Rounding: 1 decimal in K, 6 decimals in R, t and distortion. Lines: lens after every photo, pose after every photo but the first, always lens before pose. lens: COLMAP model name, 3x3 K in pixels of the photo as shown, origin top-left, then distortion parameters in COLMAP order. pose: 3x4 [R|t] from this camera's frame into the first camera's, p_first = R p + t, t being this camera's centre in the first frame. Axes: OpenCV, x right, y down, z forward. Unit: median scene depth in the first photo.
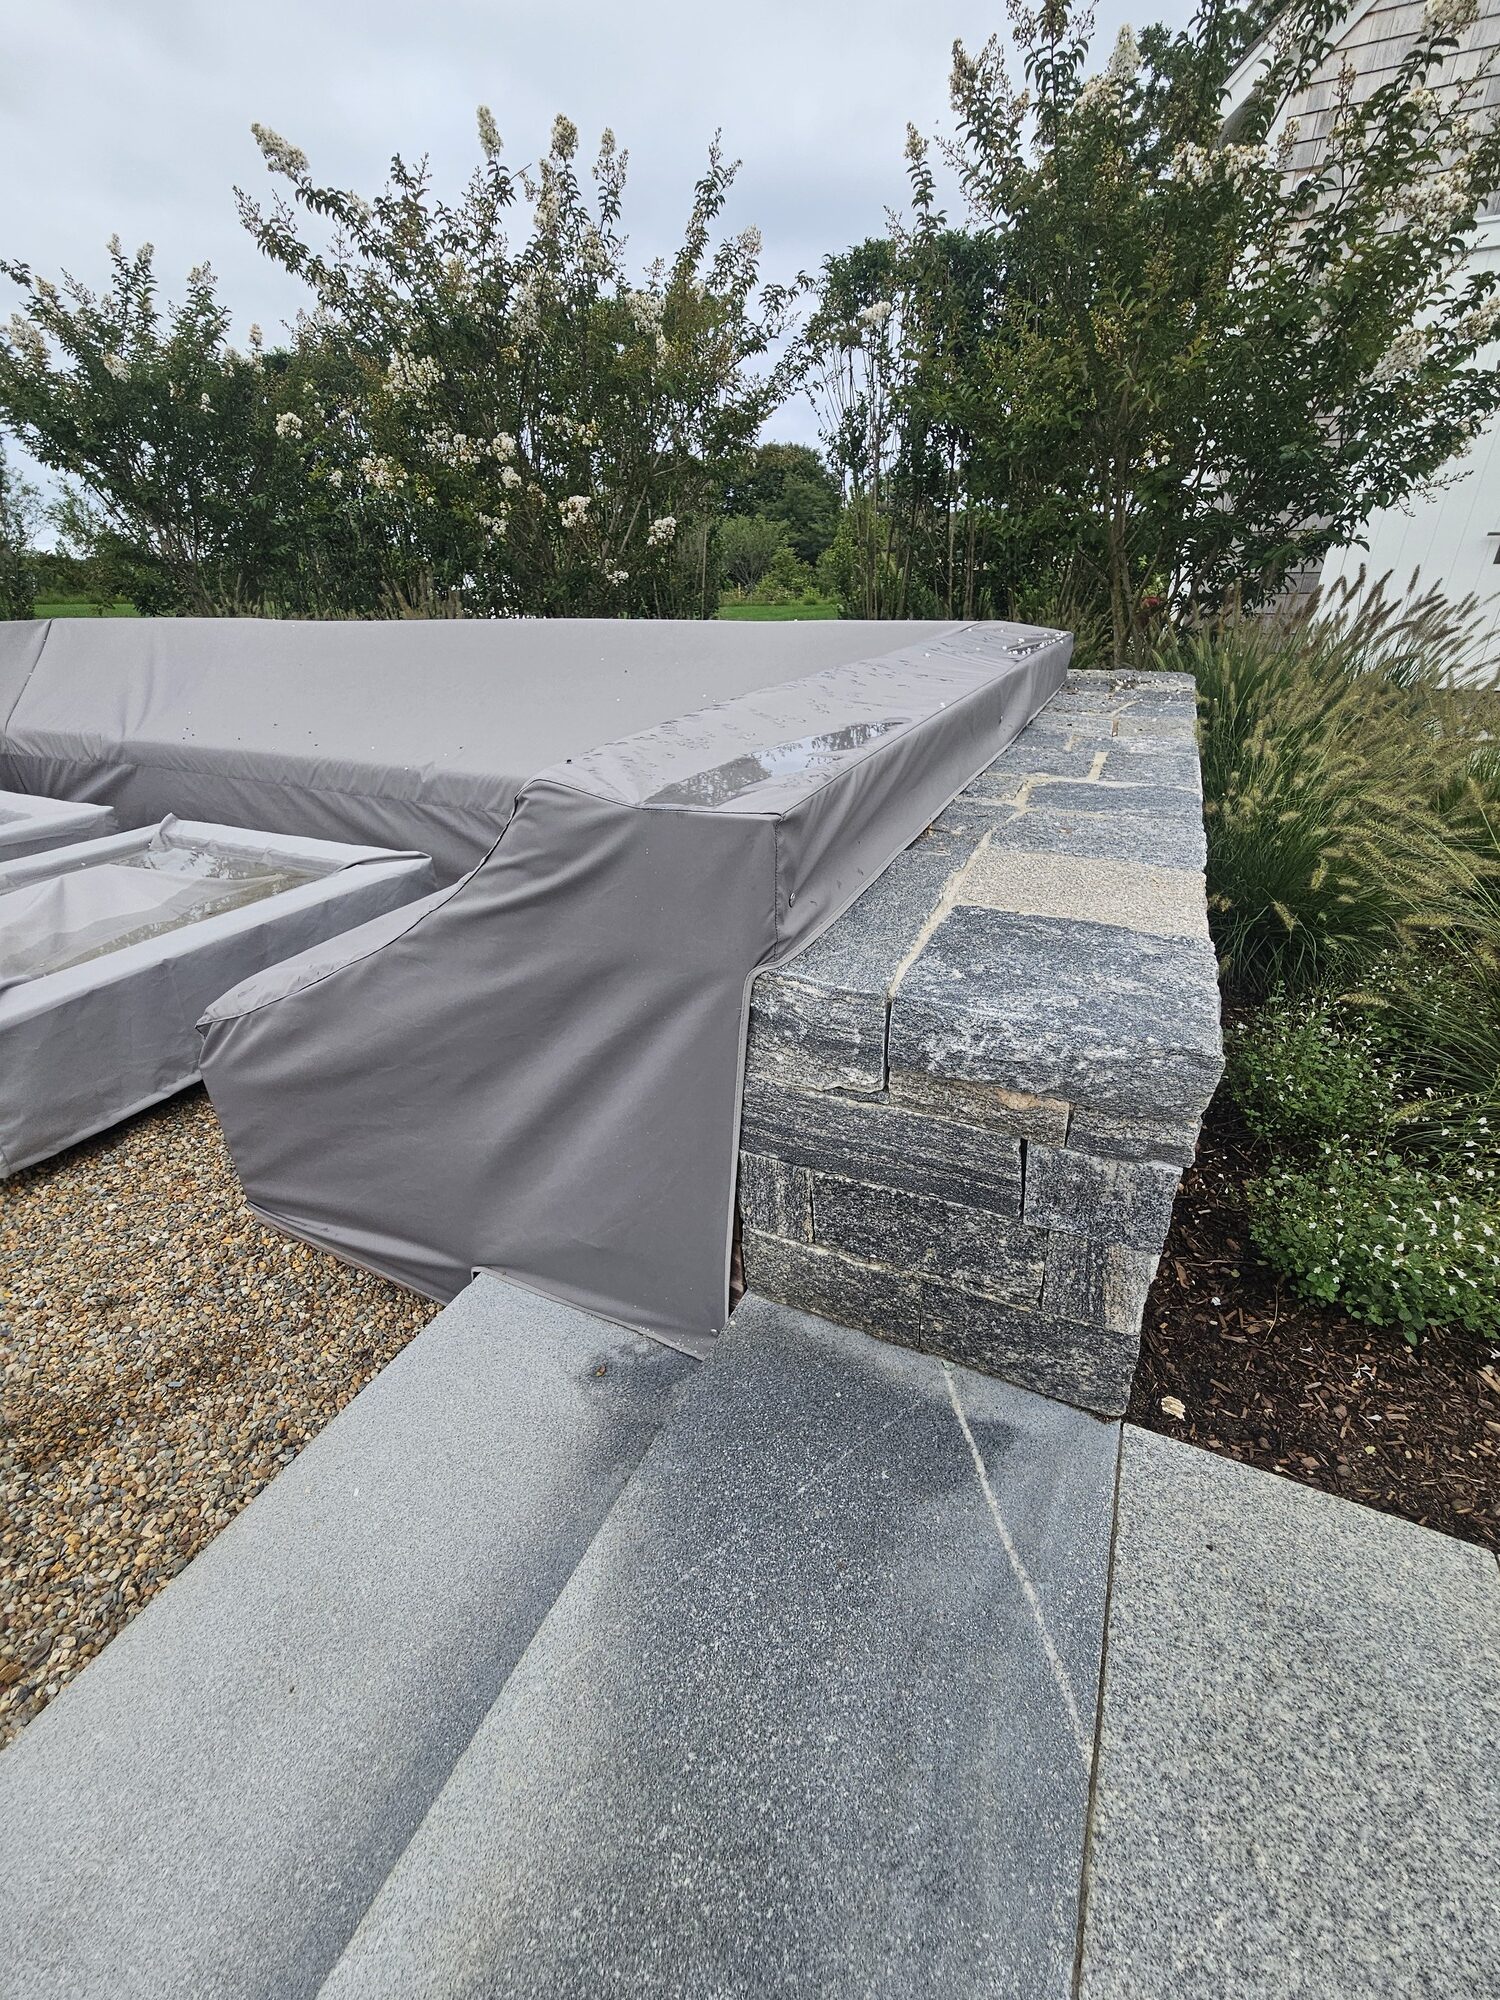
lens RADIAL K [[819.5, 0, 754.1], [0, 819.5, 992.0], [0, 0, 1]] dist [-0.001513, -0.000080]
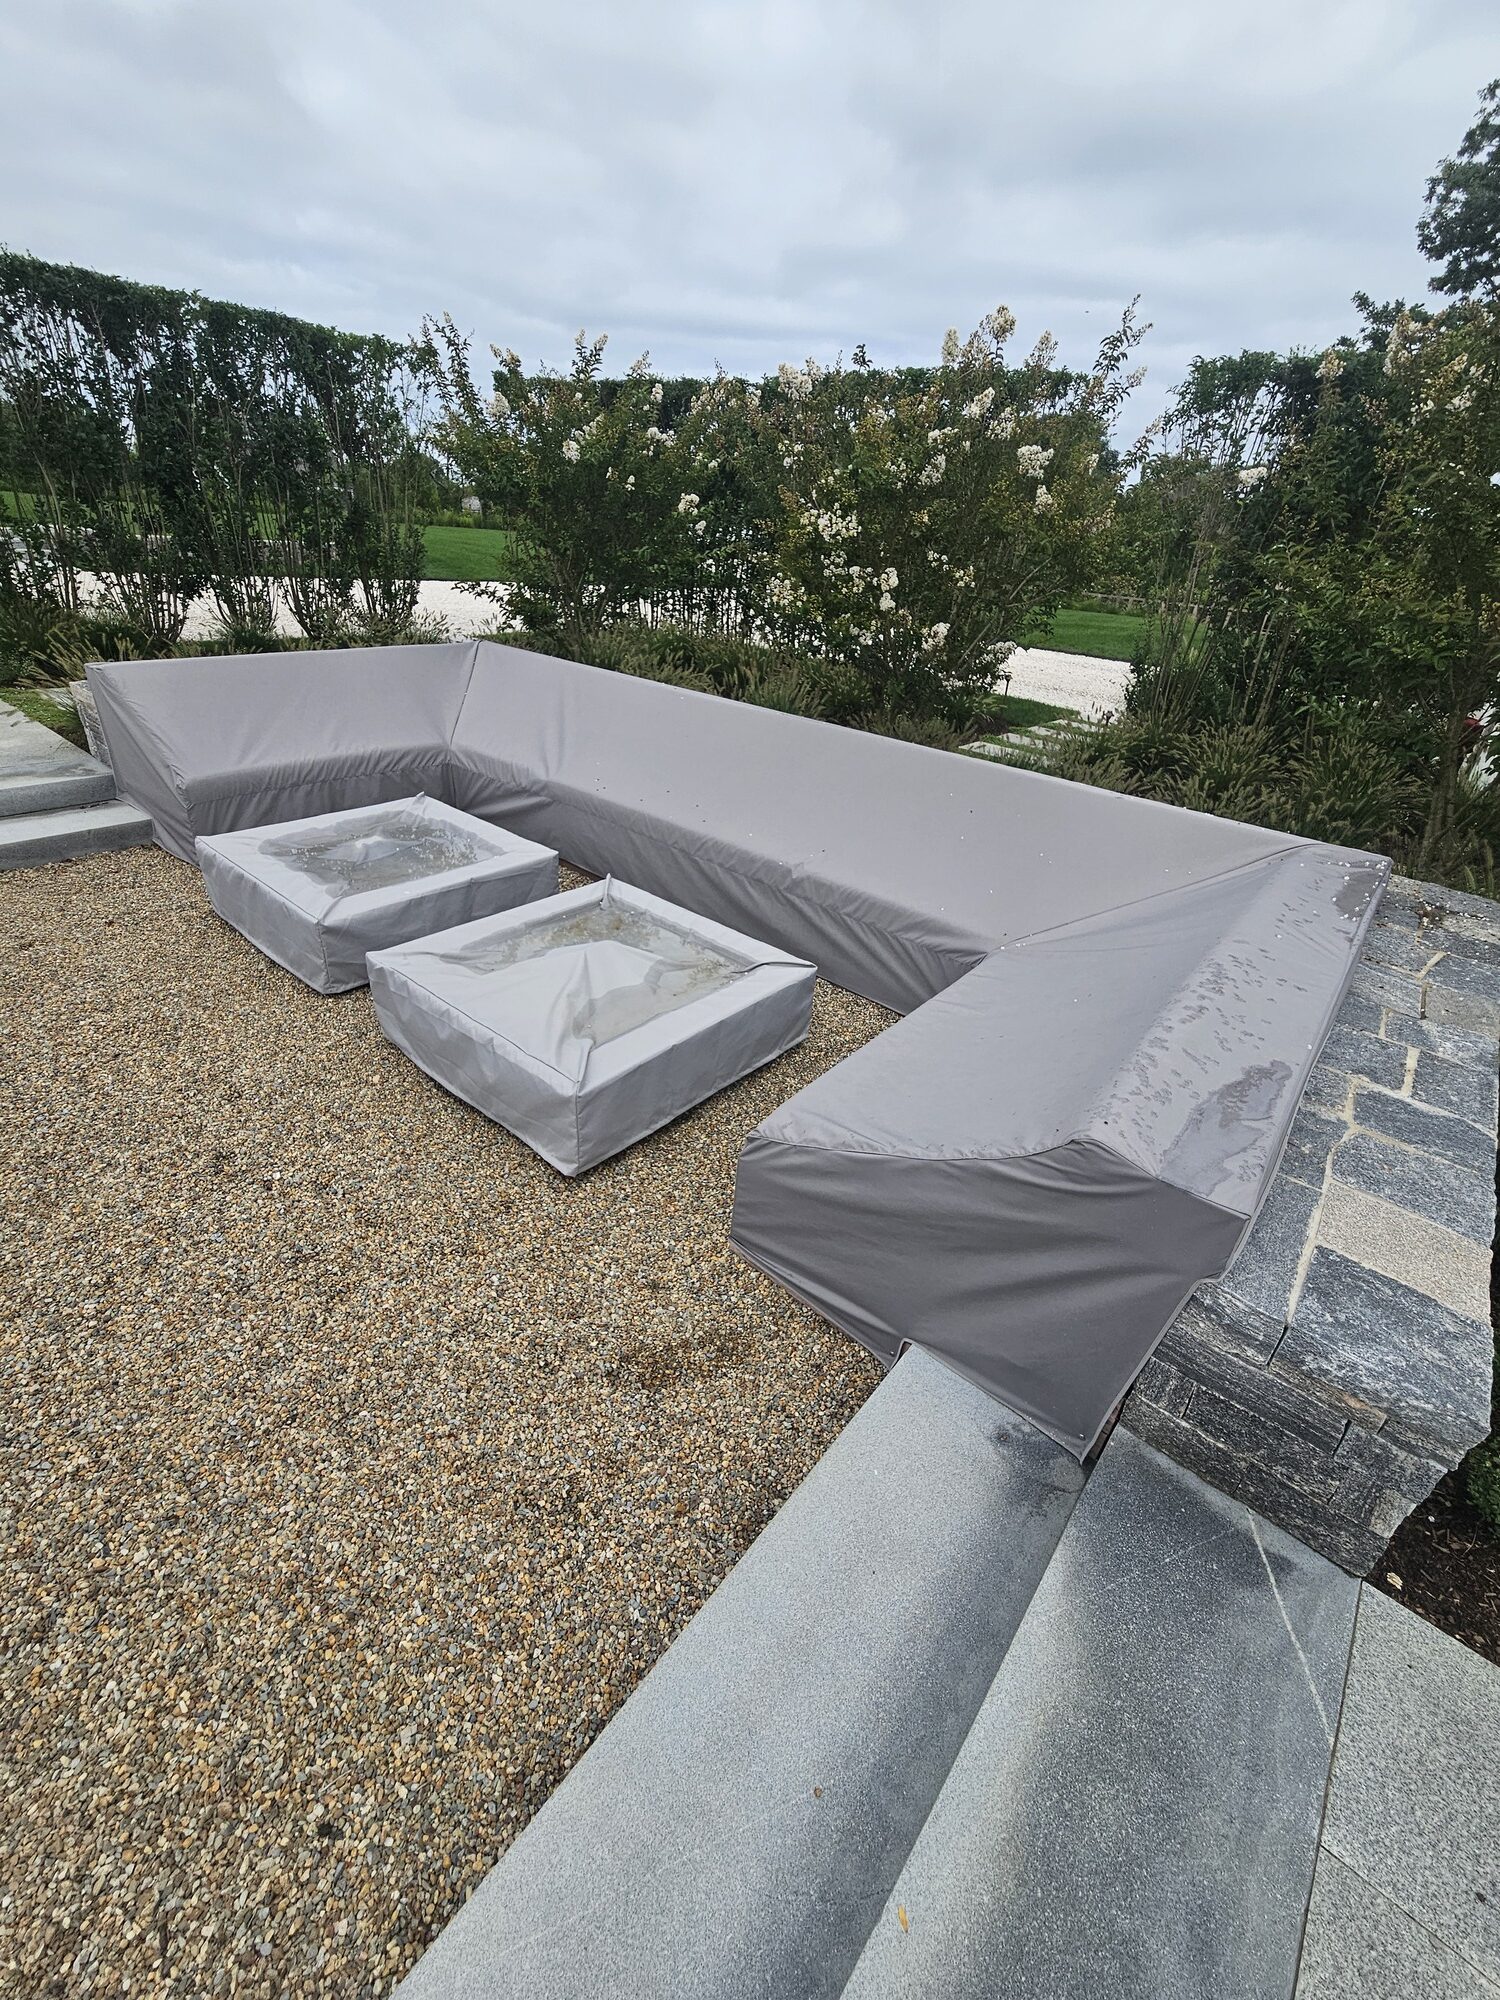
lens RADIAL K [[817.9, 0, 754.4], [0, 817.9, 991.2], [0, 0, 1]] dist [-0.003837, -0.000982]
pose [[0.962876, 0.202138, -0.178912, -0.683758], [-0.194387, 0.979086, 0.060031, -0.508977], [0.187305, -0.023024, 0.982032, -0.835659]]
